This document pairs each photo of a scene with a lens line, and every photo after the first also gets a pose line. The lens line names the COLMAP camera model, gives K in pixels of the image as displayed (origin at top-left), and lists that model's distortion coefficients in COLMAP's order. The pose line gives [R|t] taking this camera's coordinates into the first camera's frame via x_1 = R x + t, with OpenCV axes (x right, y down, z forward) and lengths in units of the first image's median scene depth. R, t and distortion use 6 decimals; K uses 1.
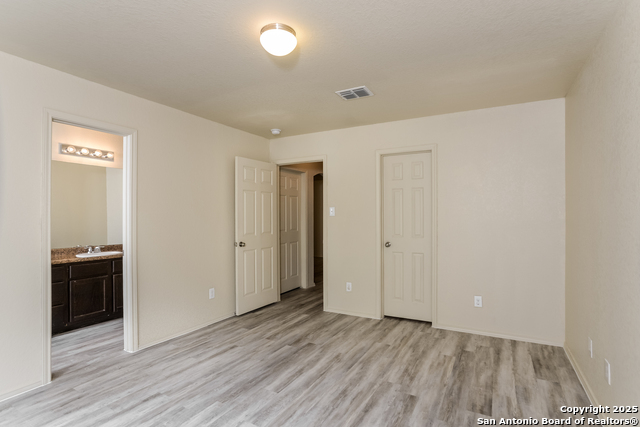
lens RADIAL K [[318.6, 0, 320.1], [0, 318.6, 215.3], [0, 0, 1]] dist [-0.016170, 0.001355]
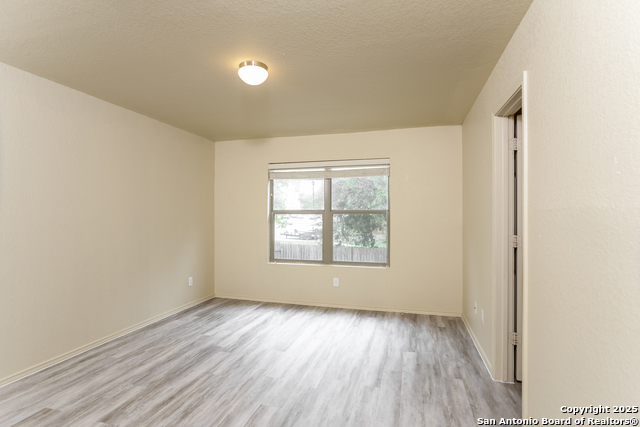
lens RADIAL K [[318.6, 0, 320.2], [0, 318.6, 213.7], [0, 0, 1]] dist [-0.016170, 0.001355]
pose [[-0.972499, -0.000648, -0.232907, -0.087379], [0.001827, 0.999944, -0.010408, 0.009417], [0.232901, -0.010547, -0.972443, 2.017426]]
